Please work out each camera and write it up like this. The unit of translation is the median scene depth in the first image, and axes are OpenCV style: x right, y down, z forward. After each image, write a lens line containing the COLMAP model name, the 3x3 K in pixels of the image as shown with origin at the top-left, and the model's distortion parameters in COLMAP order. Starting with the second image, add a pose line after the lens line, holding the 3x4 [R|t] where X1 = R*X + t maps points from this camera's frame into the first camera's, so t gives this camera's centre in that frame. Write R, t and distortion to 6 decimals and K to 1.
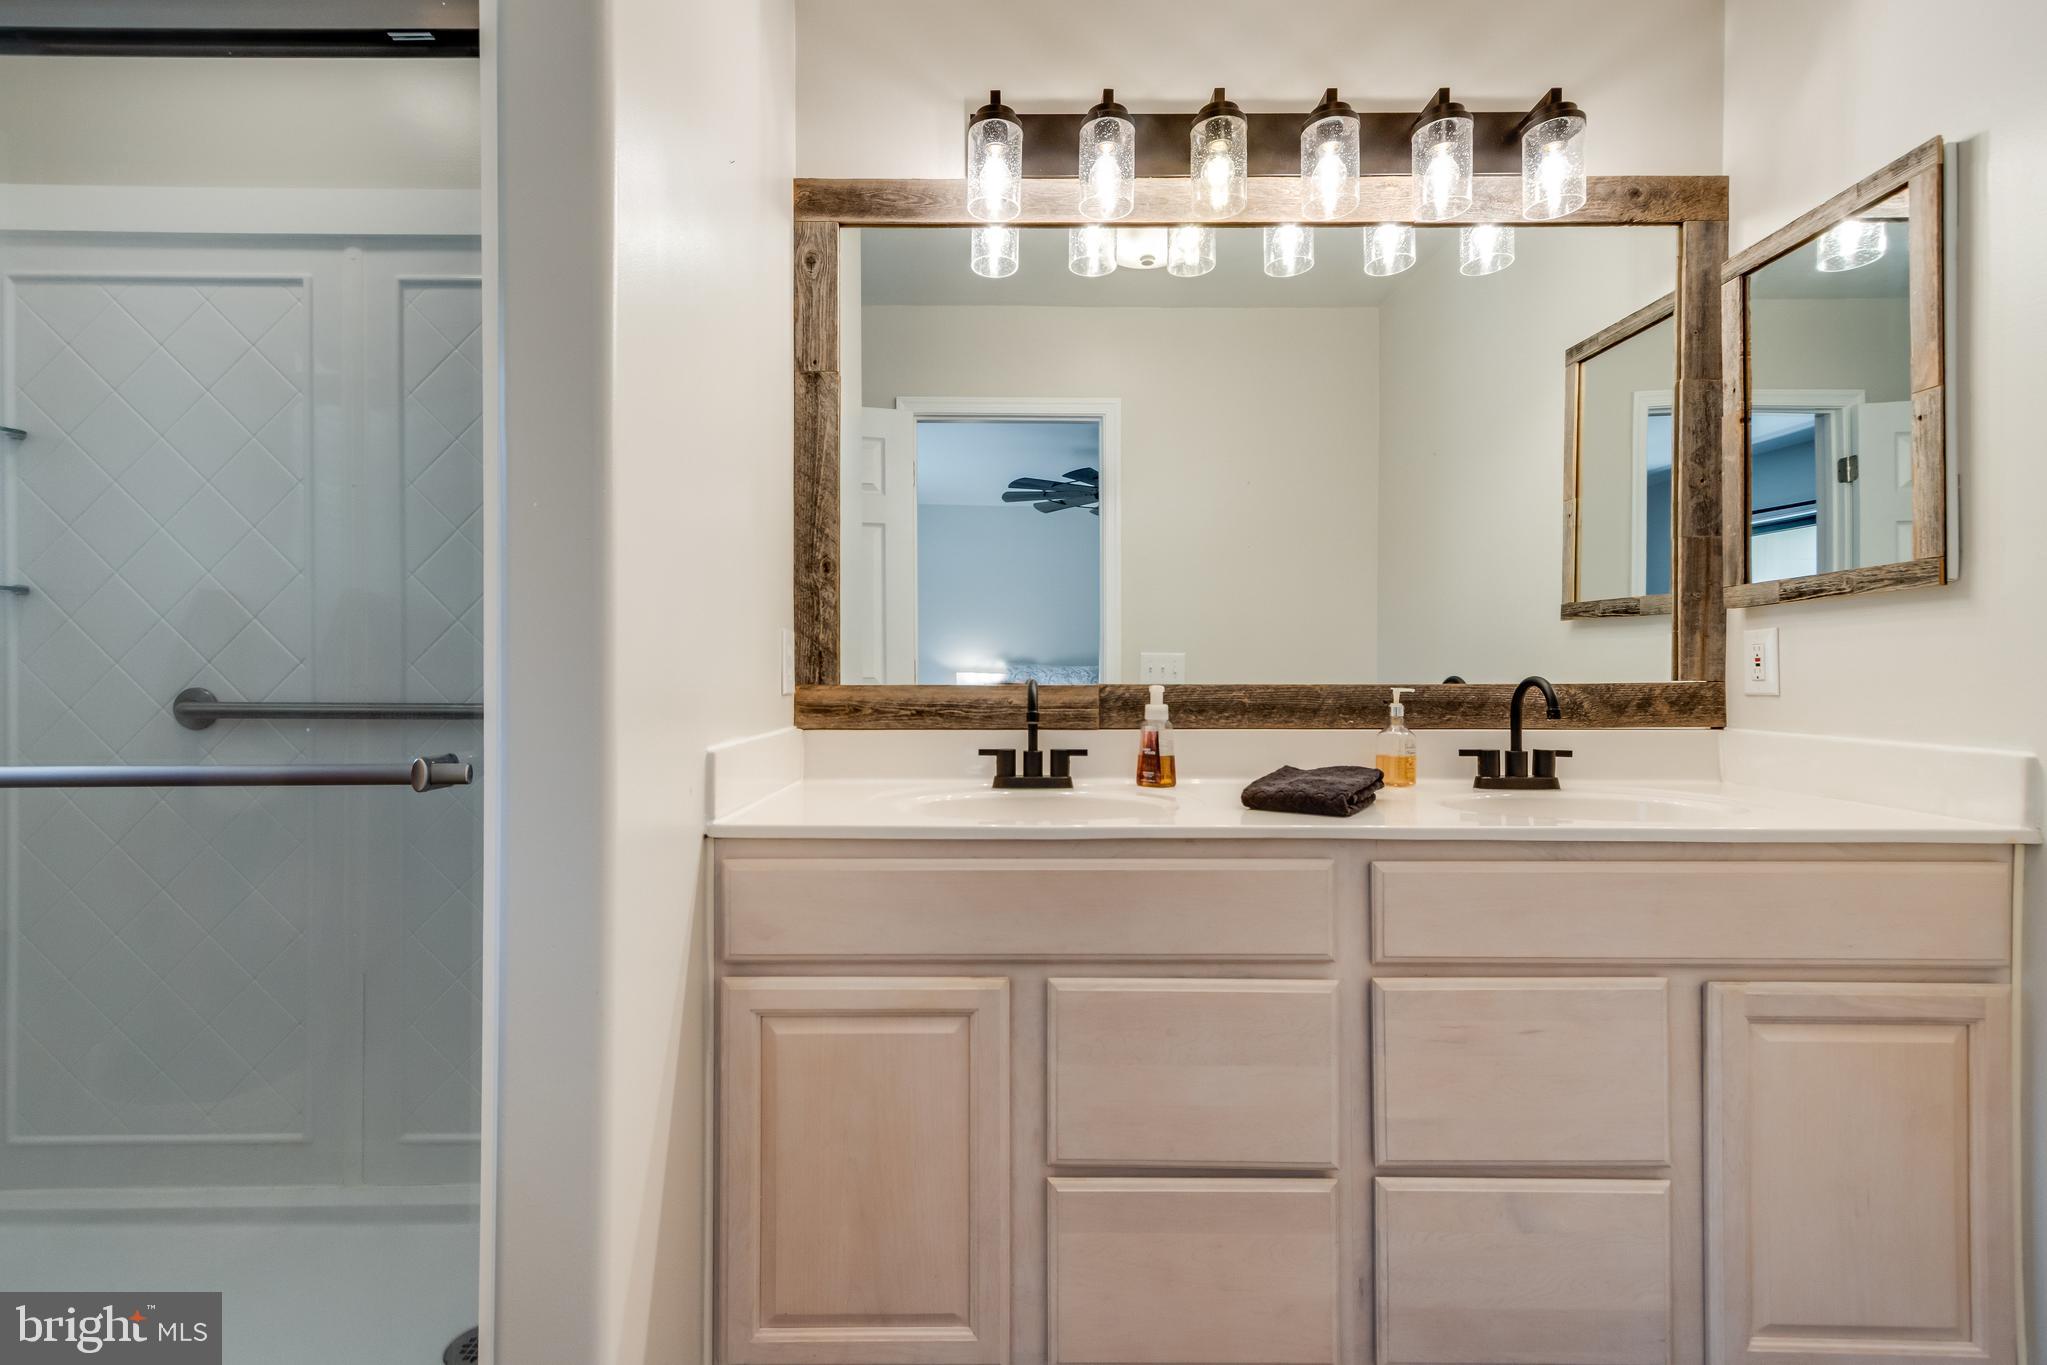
lens RADIAL K [[953.4, 0, 1024.6], [0, 953.4, 678.4], [0, 0, 1]] dist [0.010357, 0.001016]
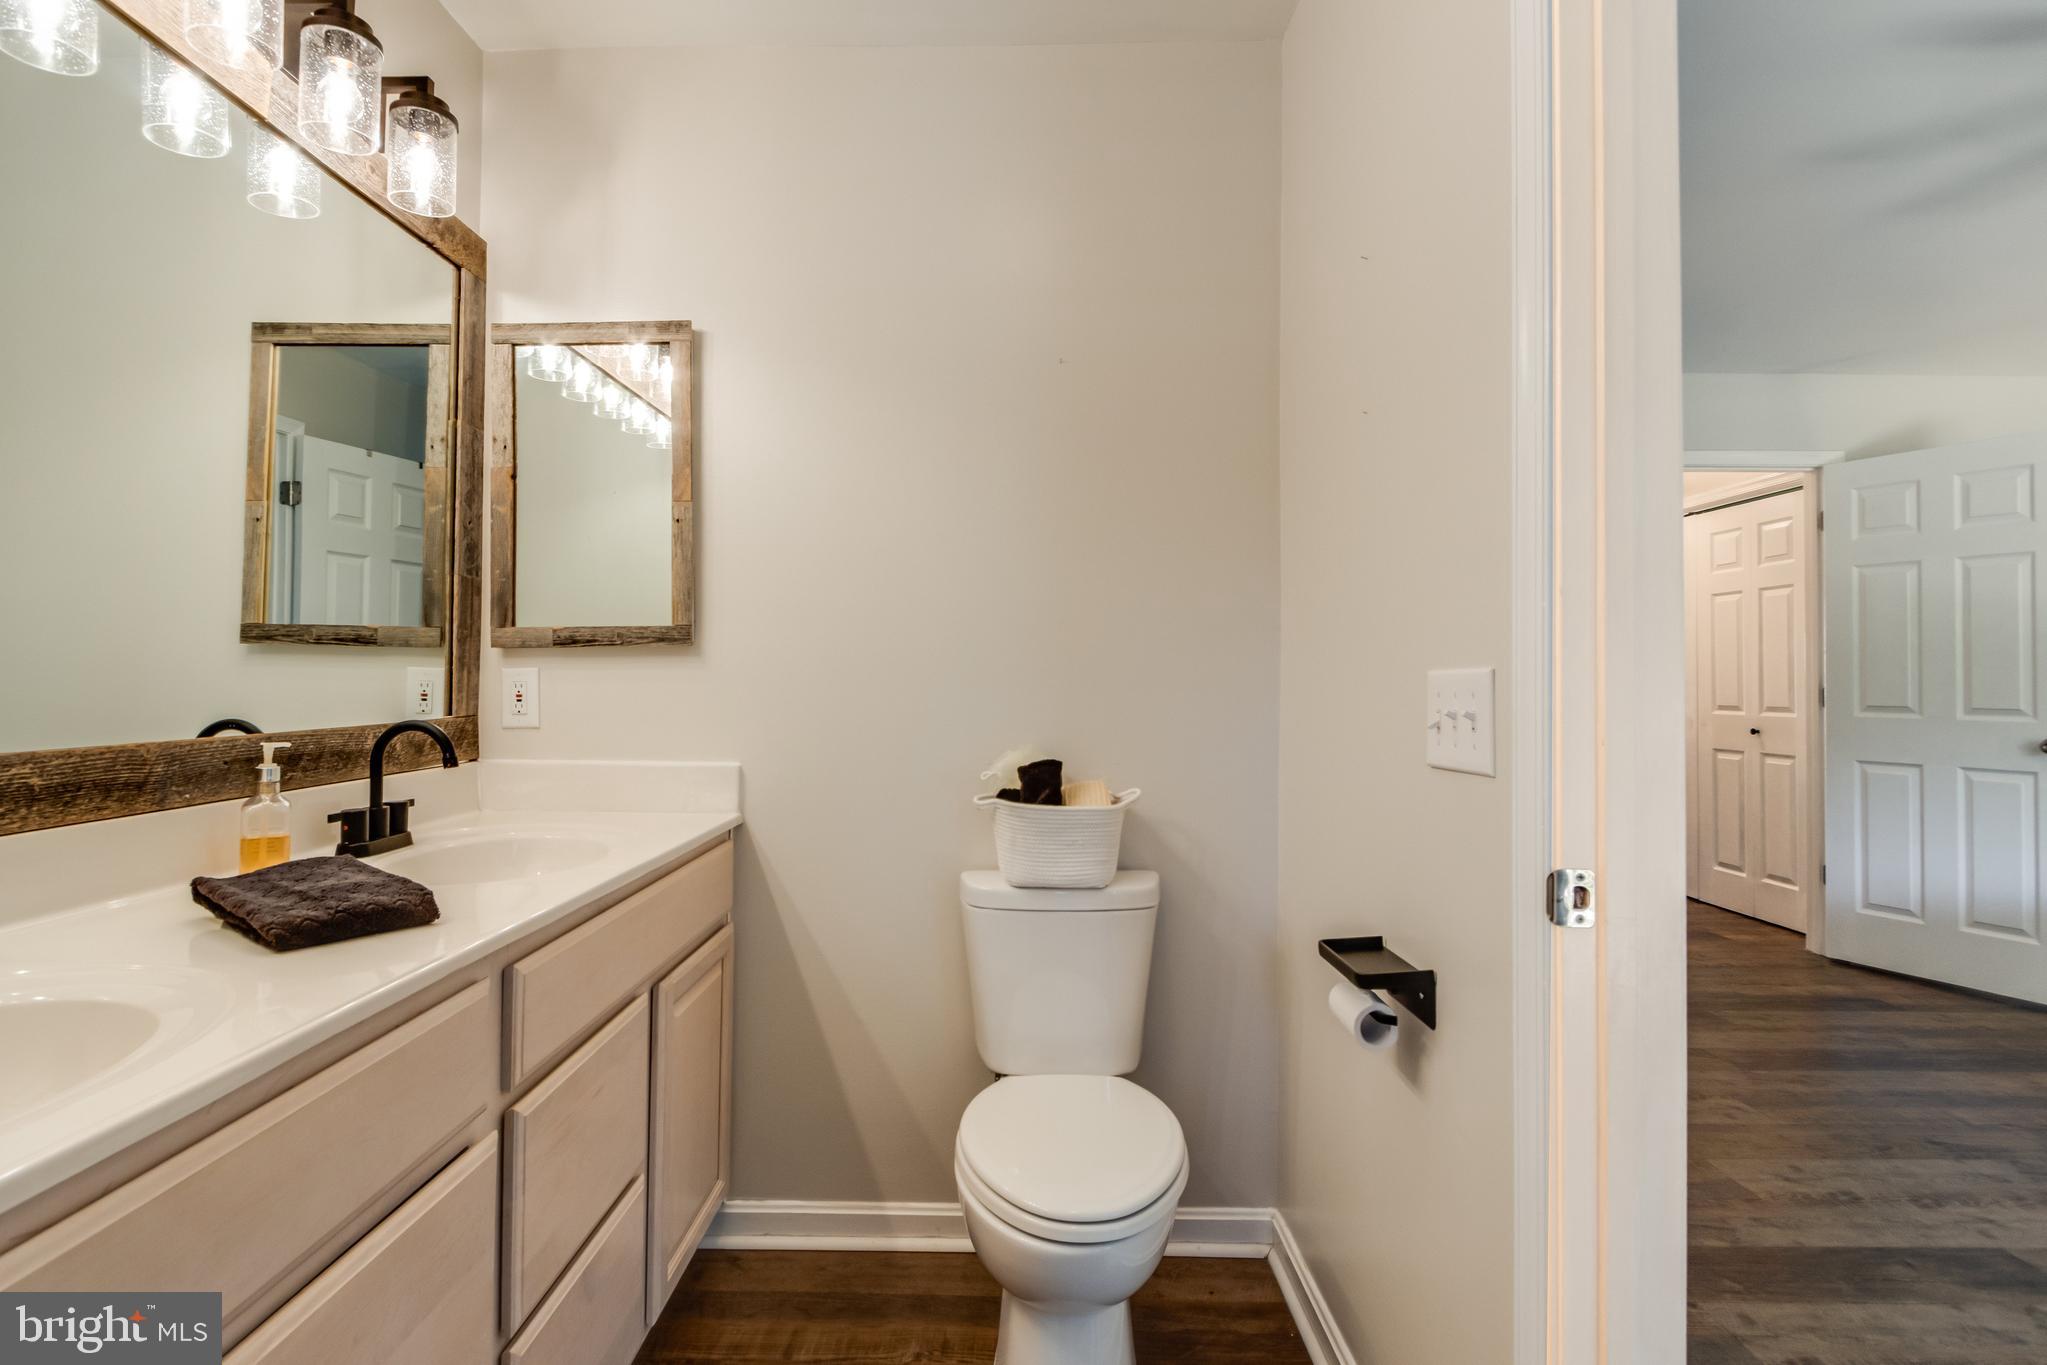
lens RADIAL K [[953.4, 0, 1022.4], [0, 953.4, 665.2], [0, 0, 1]] dist [0.010357, 0.001016]
pose [[0.054674, 0.019017, 0.998323, -0.298537], [-0.003617, 0.999816, -0.018848, -0.035452], [-0.998498, -0.002581, 0.054732, 0.353843]]
